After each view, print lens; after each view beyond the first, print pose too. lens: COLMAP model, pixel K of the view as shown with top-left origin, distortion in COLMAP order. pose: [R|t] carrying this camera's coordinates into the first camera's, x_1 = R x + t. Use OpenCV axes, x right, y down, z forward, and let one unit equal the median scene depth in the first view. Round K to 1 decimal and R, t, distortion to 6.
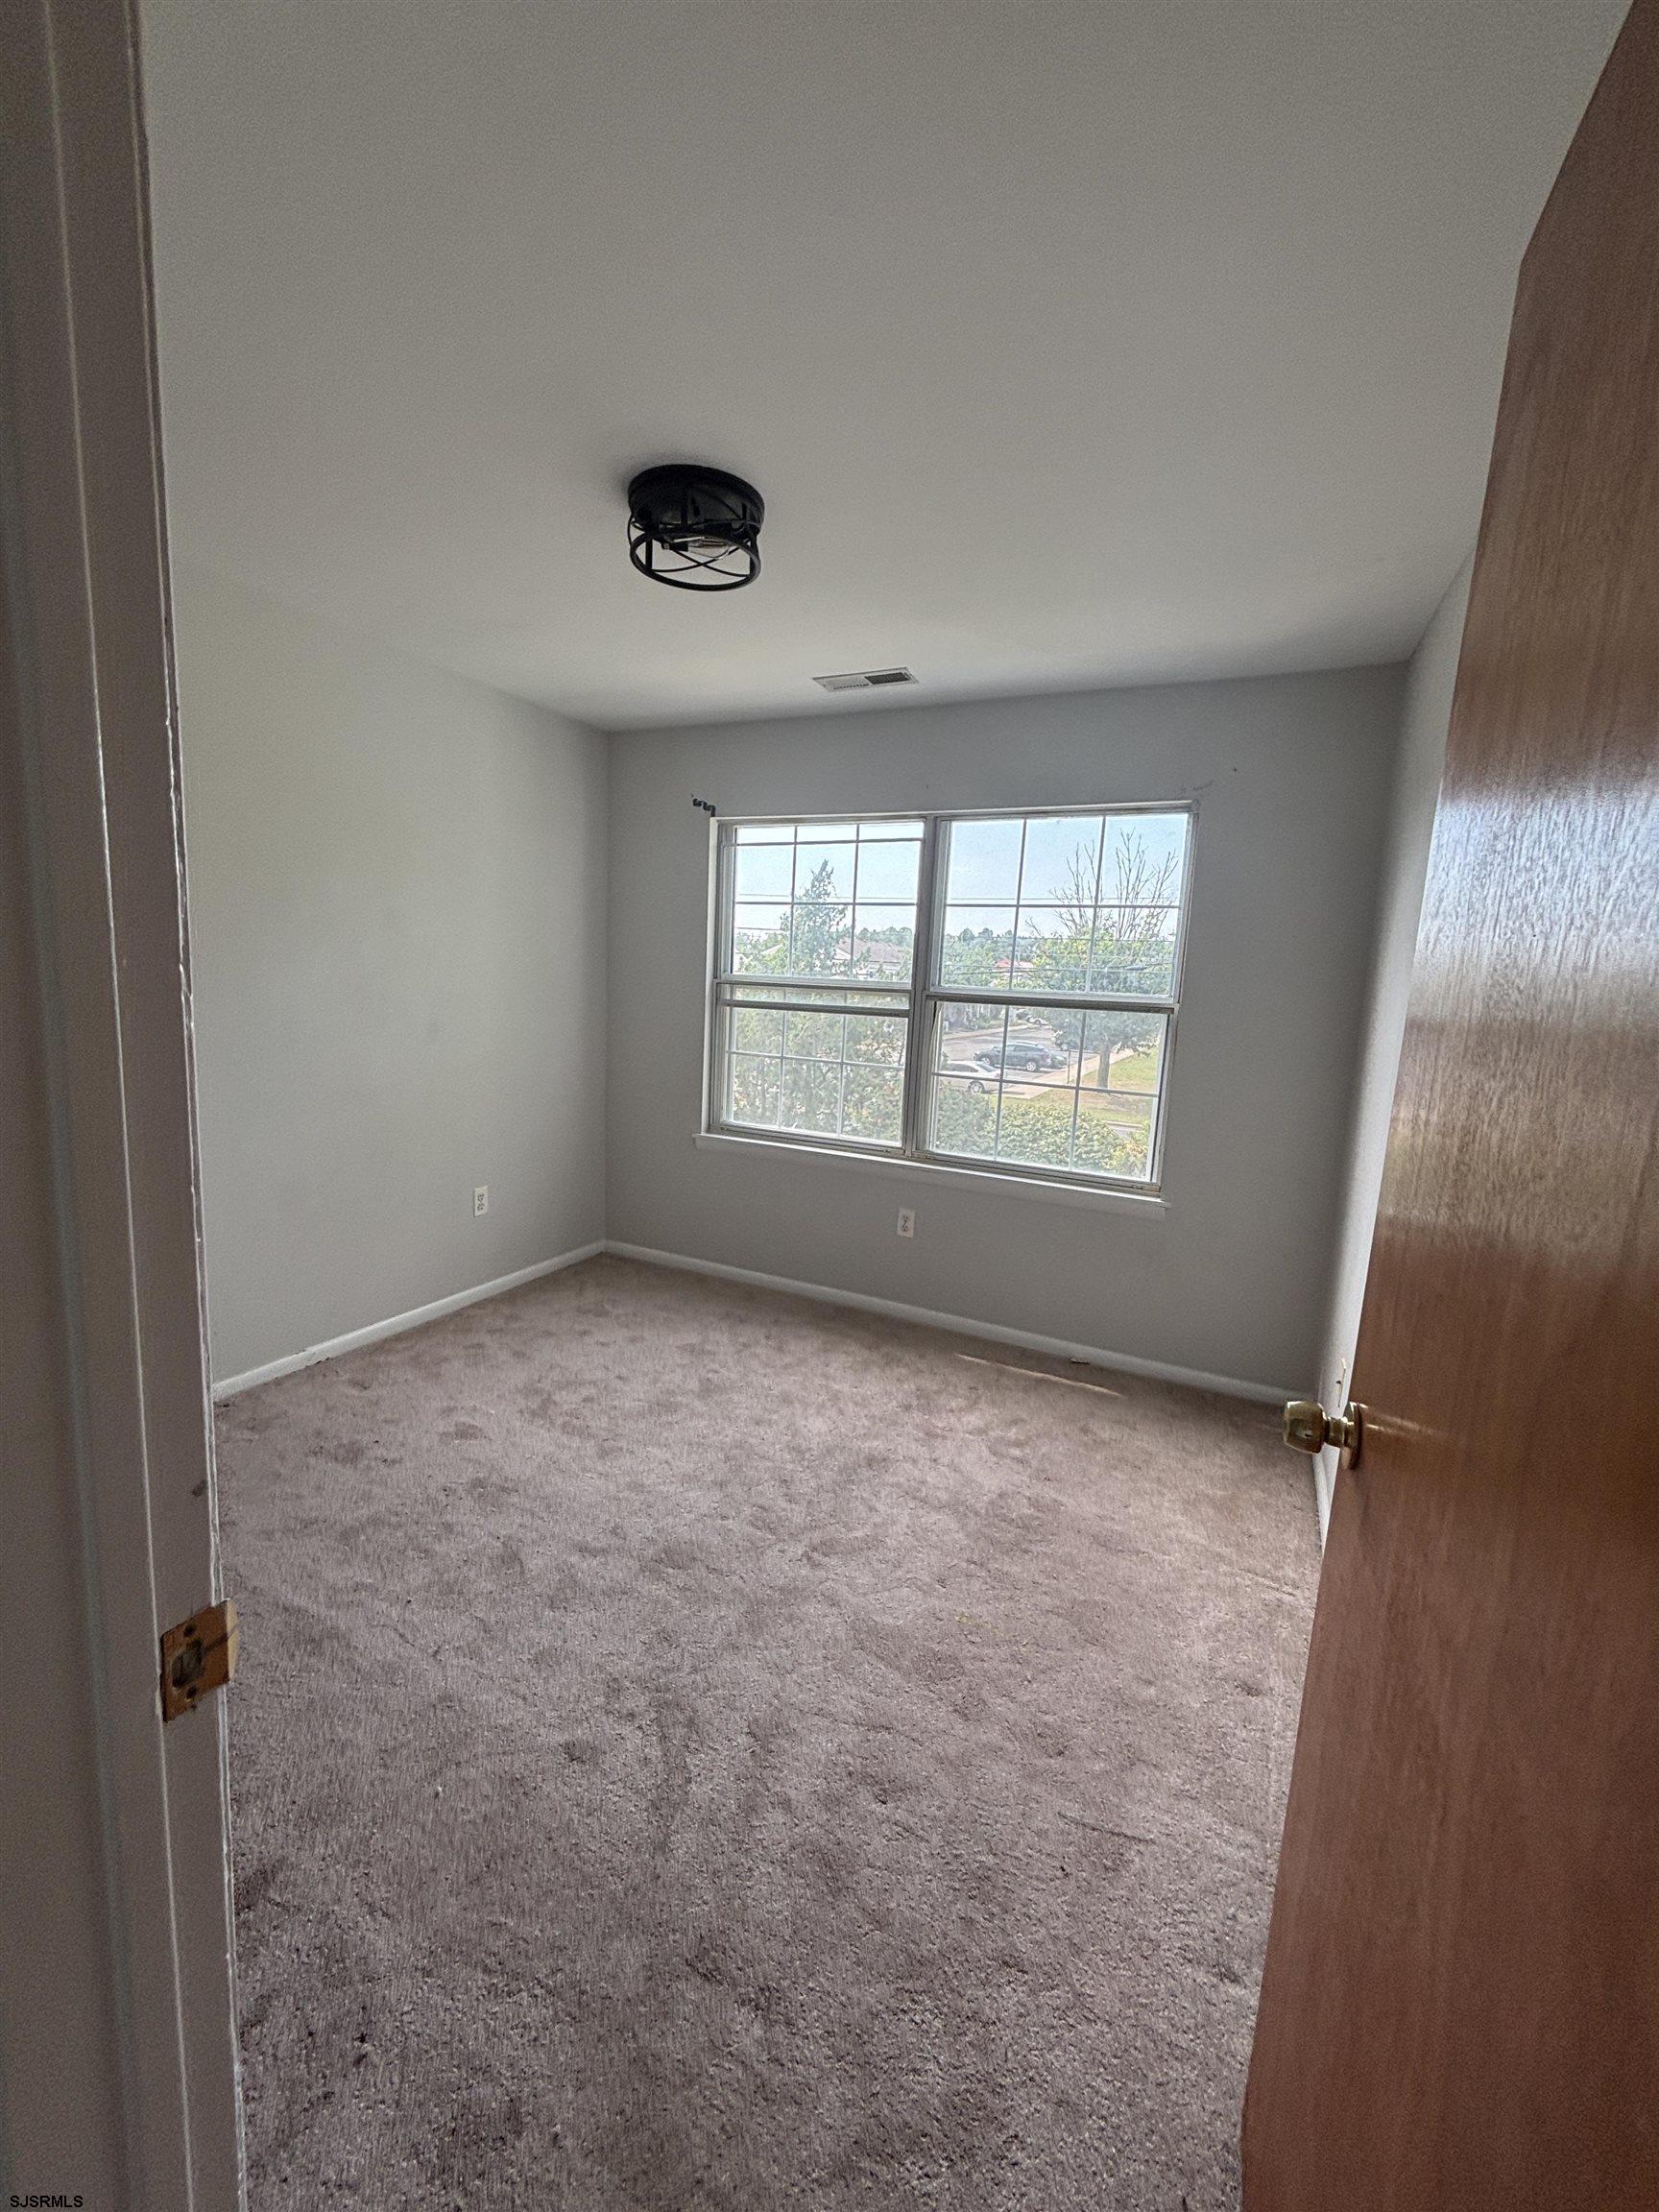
lens RADIAL K [[885.9, 0, 820.9], [0, 885.9, 1097.7], [0, 0, 1]] dist [0.005833, -0.001186]
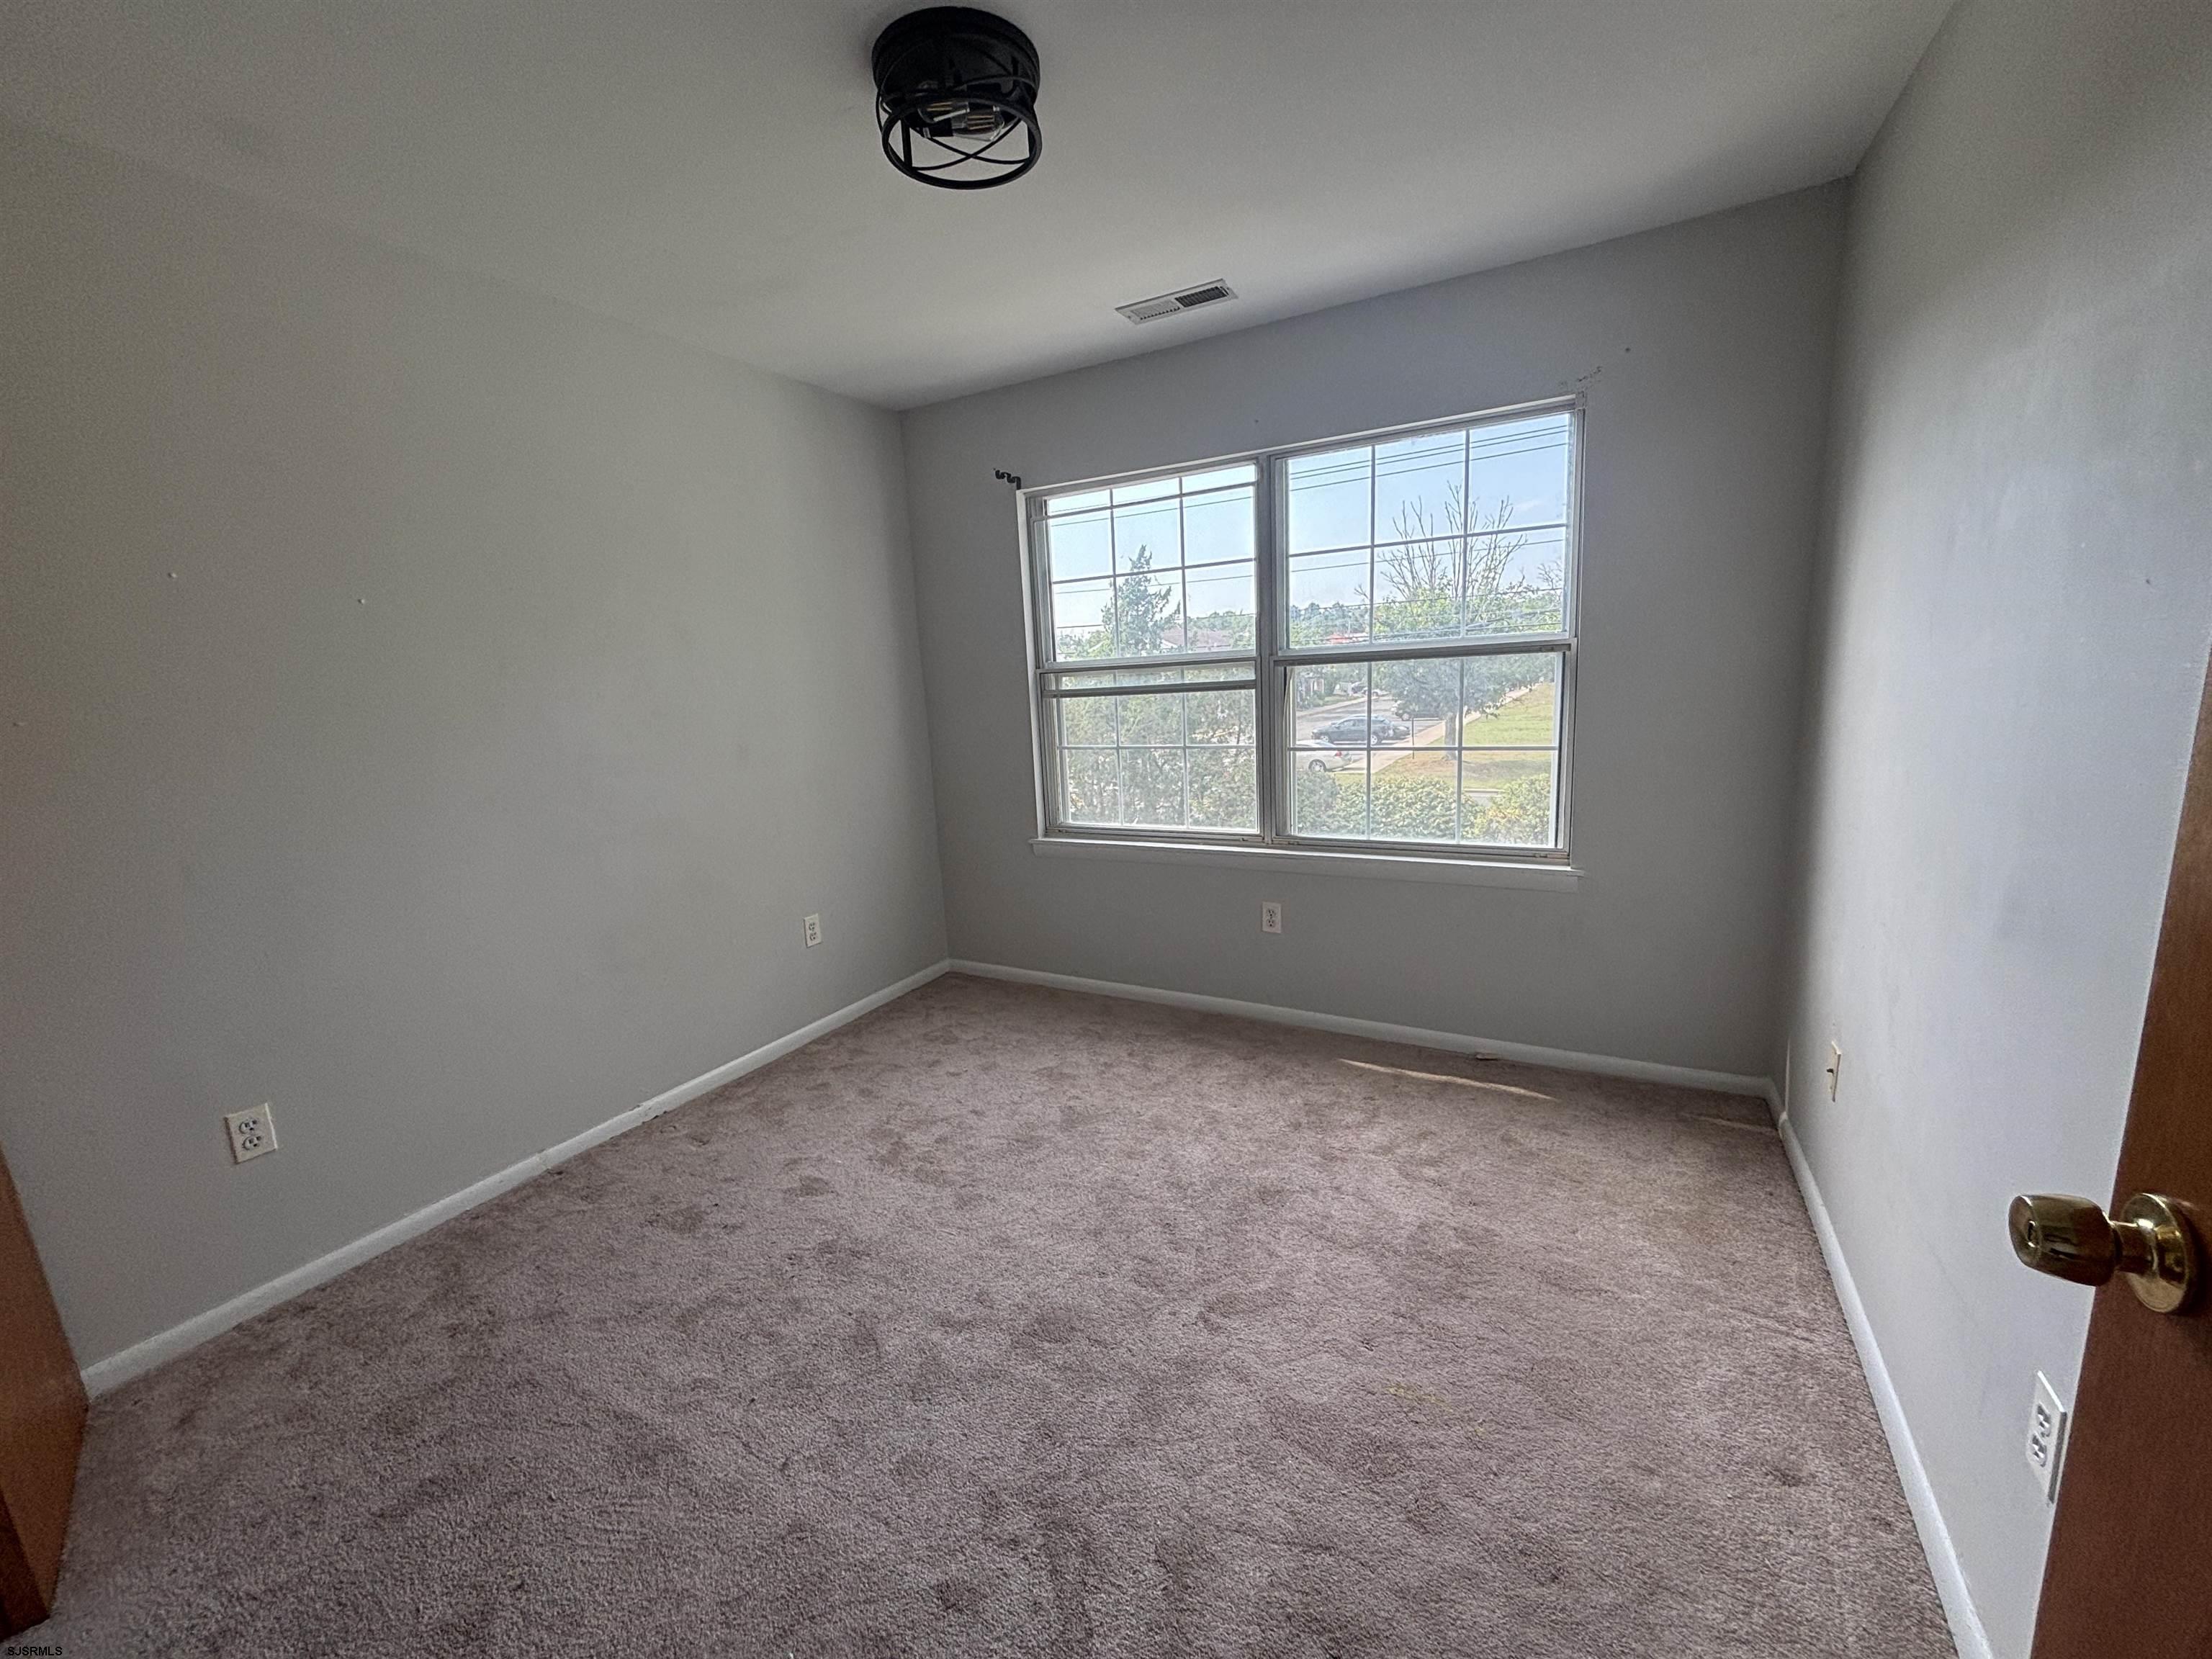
lens RADIAL K [[885.9, 0, 1108.5], [0, 885.9, 833.4], [0, 0, 1]] dist [0.005833, -0.001186]
pose [[0.994325, -0.087734, -0.060169, -0.010525], [0.090299, 0.995057, 0.041315, 0.005794], [0.056246, -0.046514, 0.997333, 0.123488]]
